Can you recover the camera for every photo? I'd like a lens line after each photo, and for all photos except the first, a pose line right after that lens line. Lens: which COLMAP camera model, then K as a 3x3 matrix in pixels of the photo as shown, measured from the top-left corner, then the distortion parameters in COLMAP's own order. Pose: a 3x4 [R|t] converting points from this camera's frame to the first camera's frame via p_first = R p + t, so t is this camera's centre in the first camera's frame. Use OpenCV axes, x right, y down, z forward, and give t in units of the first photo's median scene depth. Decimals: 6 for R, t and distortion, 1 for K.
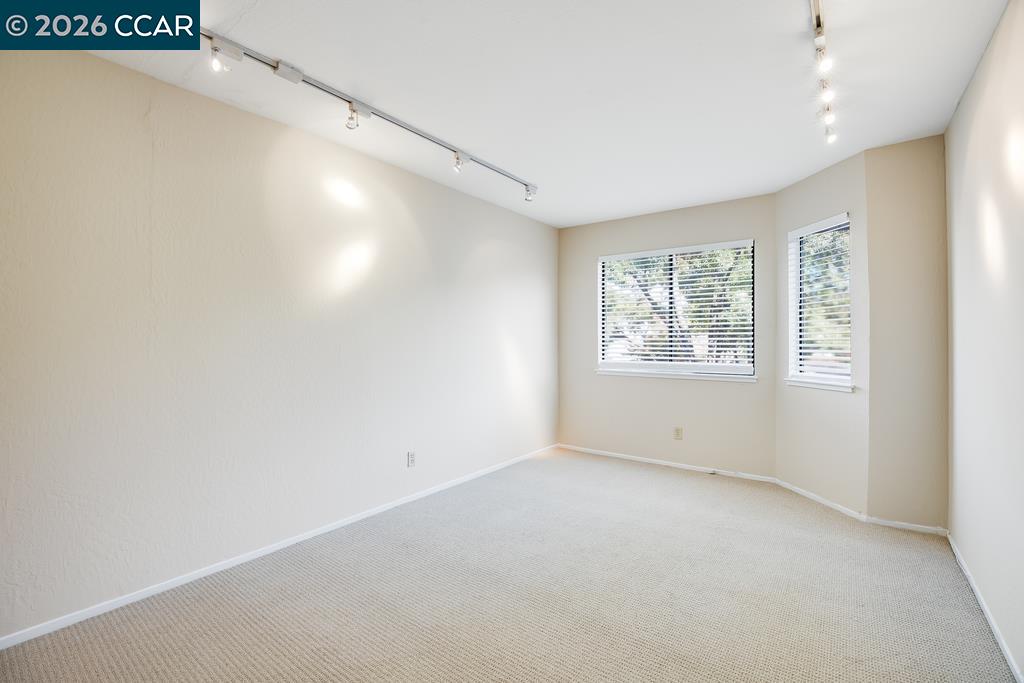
lens RADIAL K [[465.0, 0, 512.0], [0, 465.0, 341.5], [0, 0, 1]] dist [-0.000020, 0.000144]
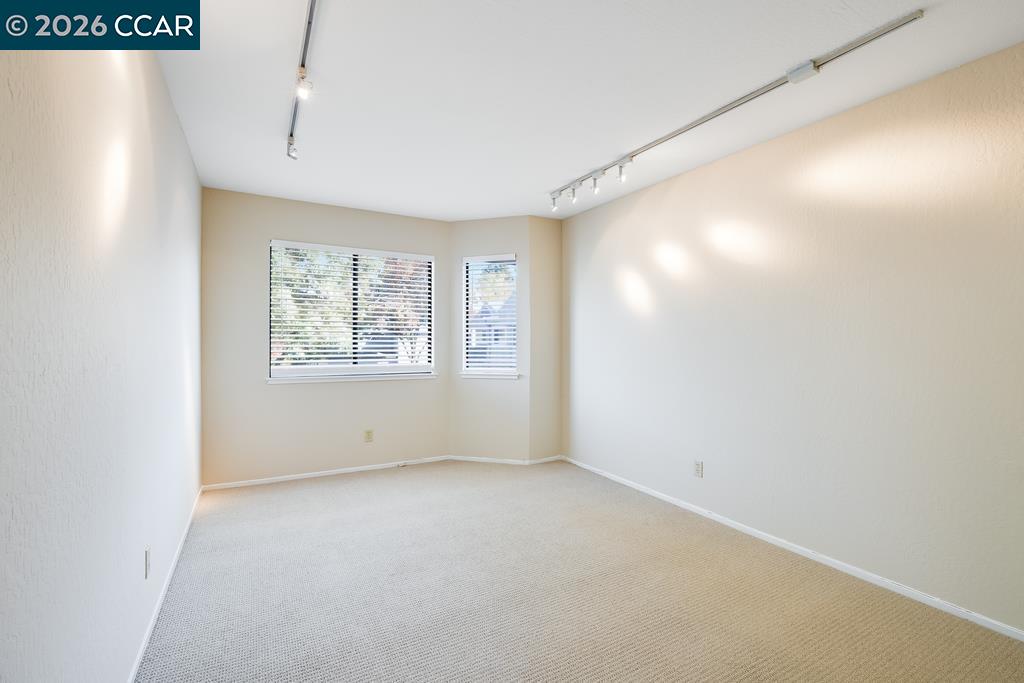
lens RADIAL K [[450.4, 0, 514.8], [0, 450.4, 343.7], [0, 0, 1]] dist [-0.003831, -0.000033]
pose [[0.392382, 0.000783, 0.919802, -0.456792], [0.000257, 1.000000, -0.000961, 0.001351], [-0.919802, 0.000613, 0.392382, 0.373548]]
